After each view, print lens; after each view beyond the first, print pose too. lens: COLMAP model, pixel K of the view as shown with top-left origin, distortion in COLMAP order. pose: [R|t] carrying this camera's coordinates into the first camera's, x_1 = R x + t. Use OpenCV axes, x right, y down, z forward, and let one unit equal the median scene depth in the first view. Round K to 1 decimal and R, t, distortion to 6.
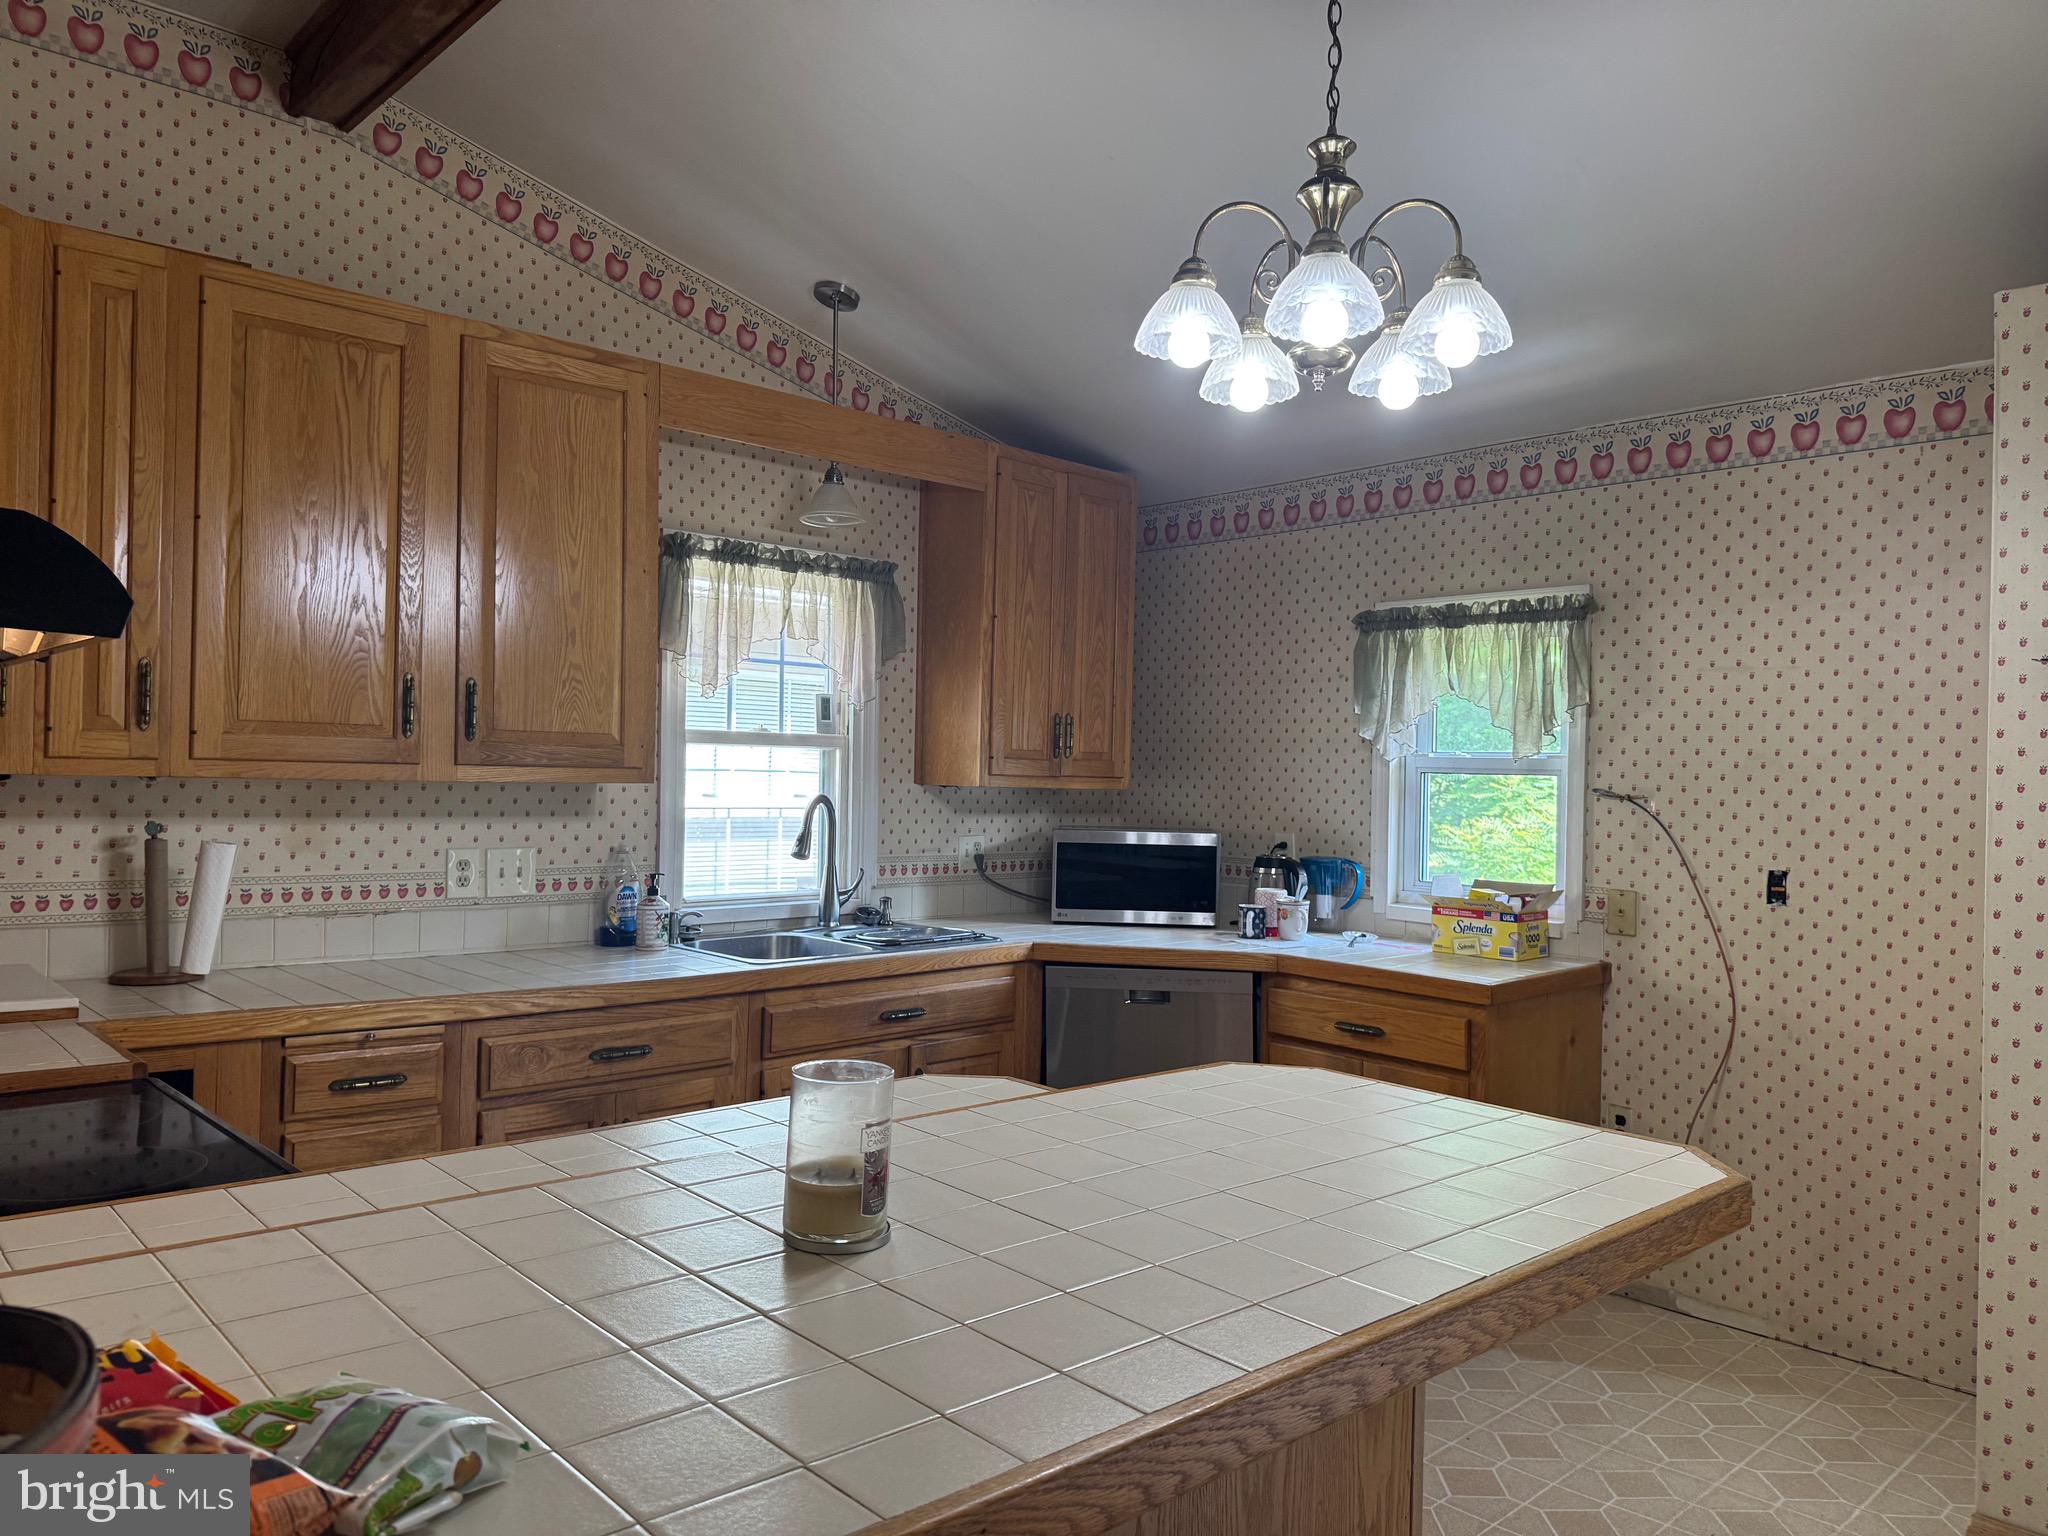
lens RADIAL K [[1450.3, 0, 1021.7], [0, 1450.3, 755.2], [0, 0, 1]] dist [0.155096, -0.226600]
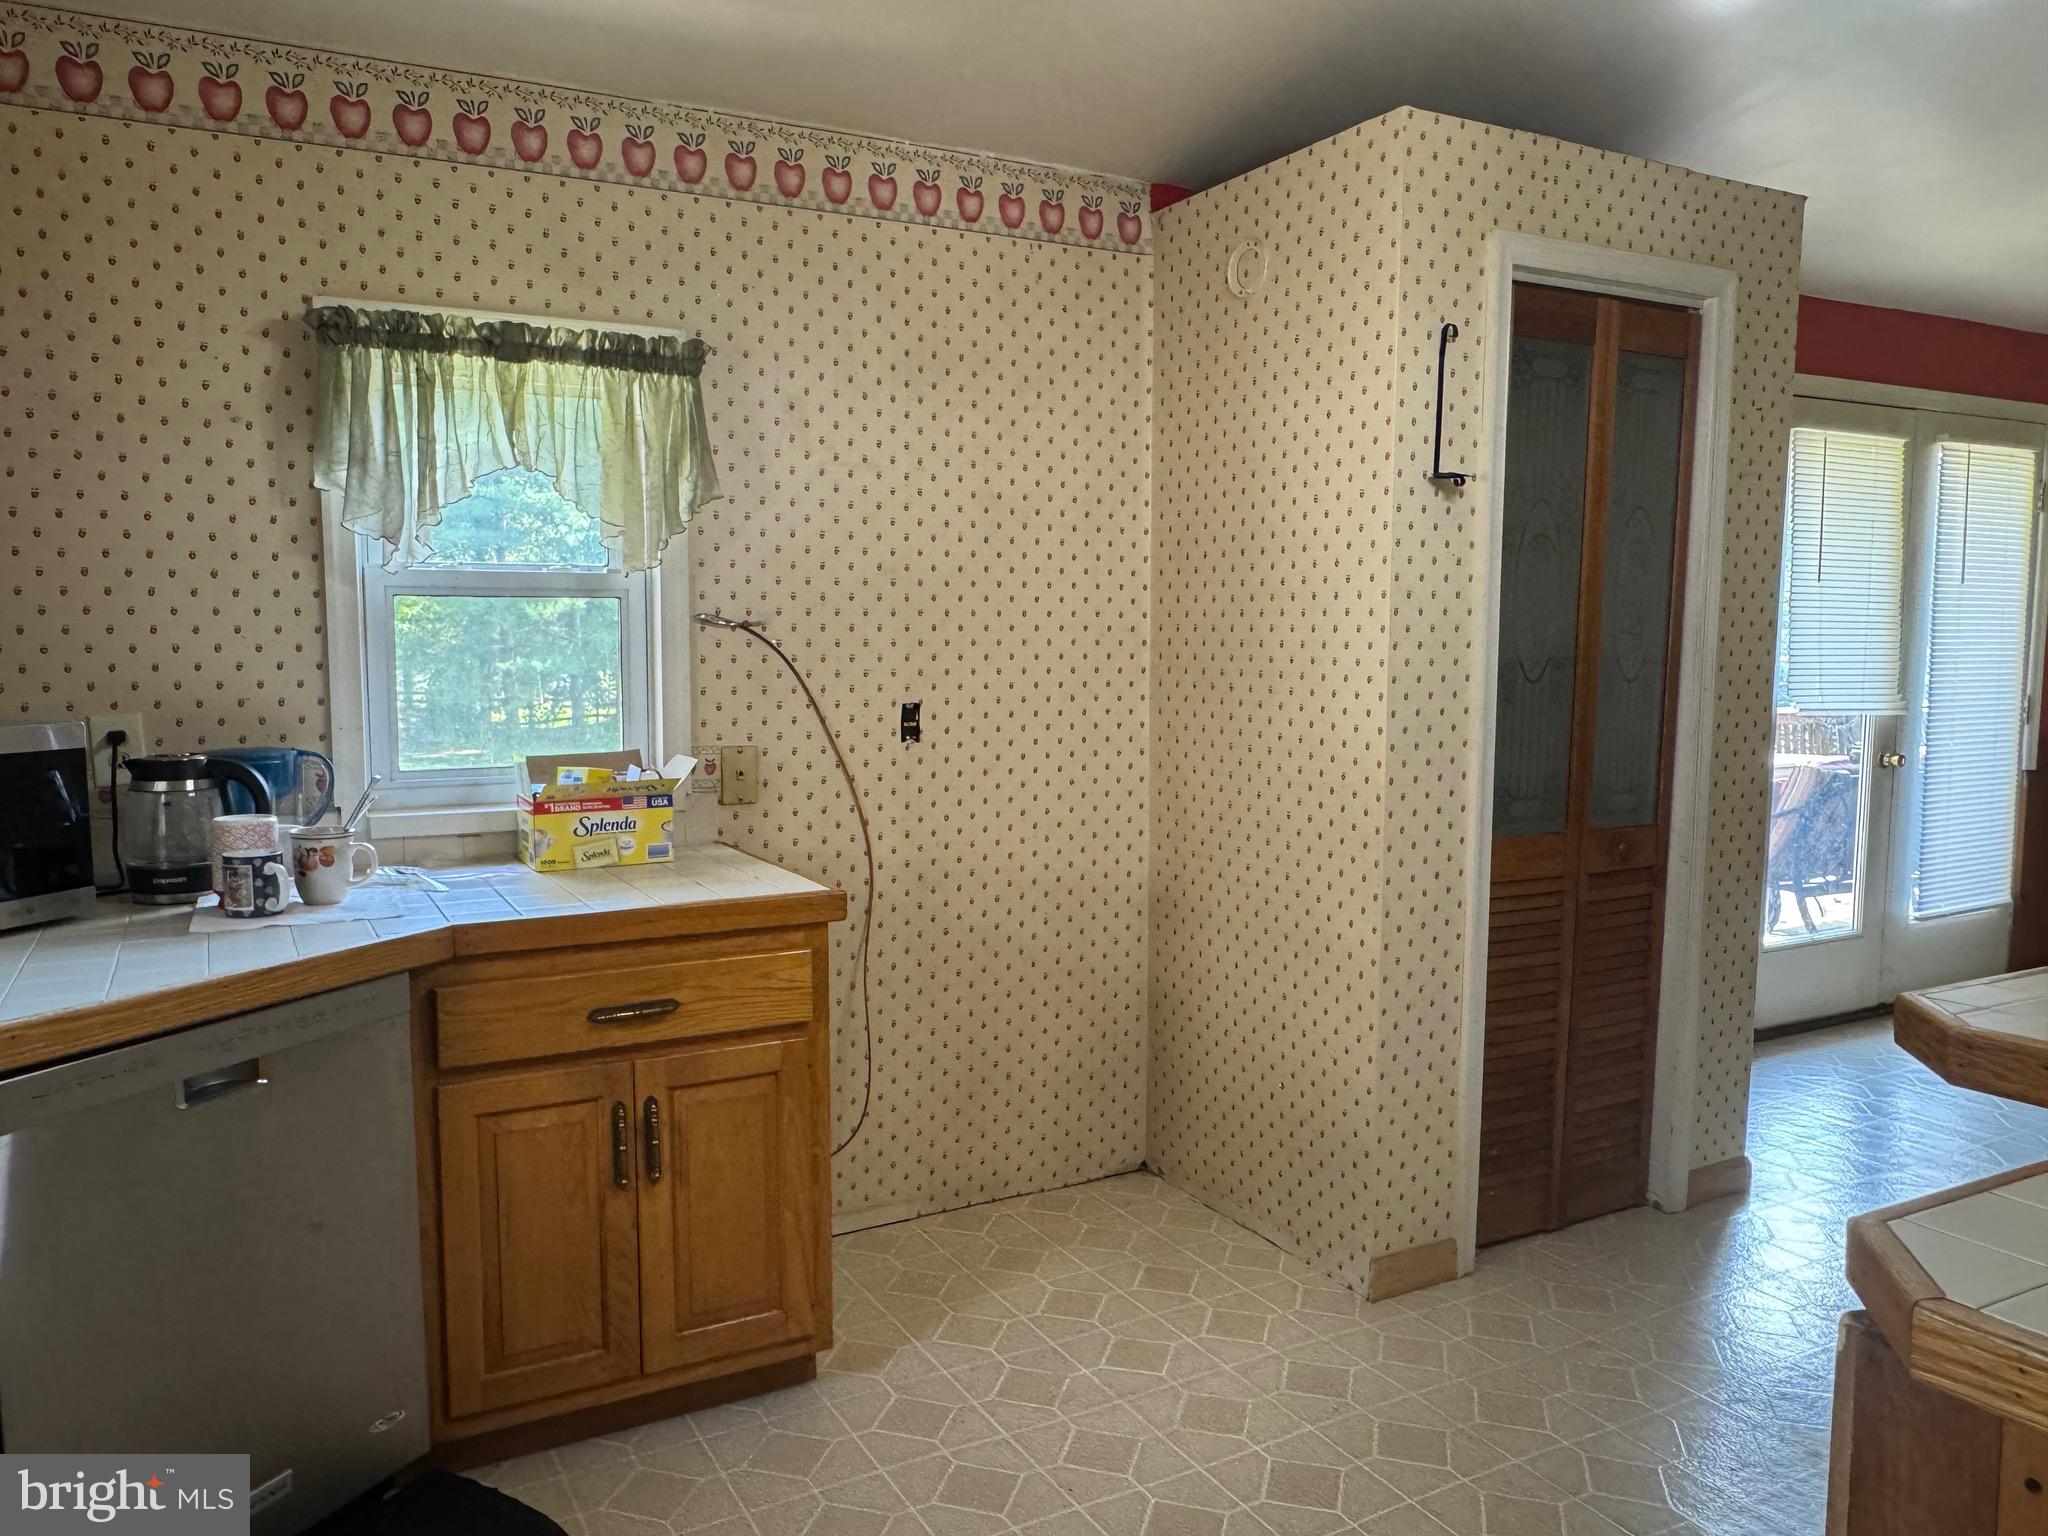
lens RADIAL K [[1467.9, 0, 1019.8], [0, 1467.9, 764.9], [0, 0, 1]] dist [-0.003545, 0.001653]
pose [[0.263866, -0.103145, 0.959029, -0.186201], [0.003759, 0.994368, 0.105911, 0.013572], [-0.964552, -0.024341, 0.262768, 0.428592]]
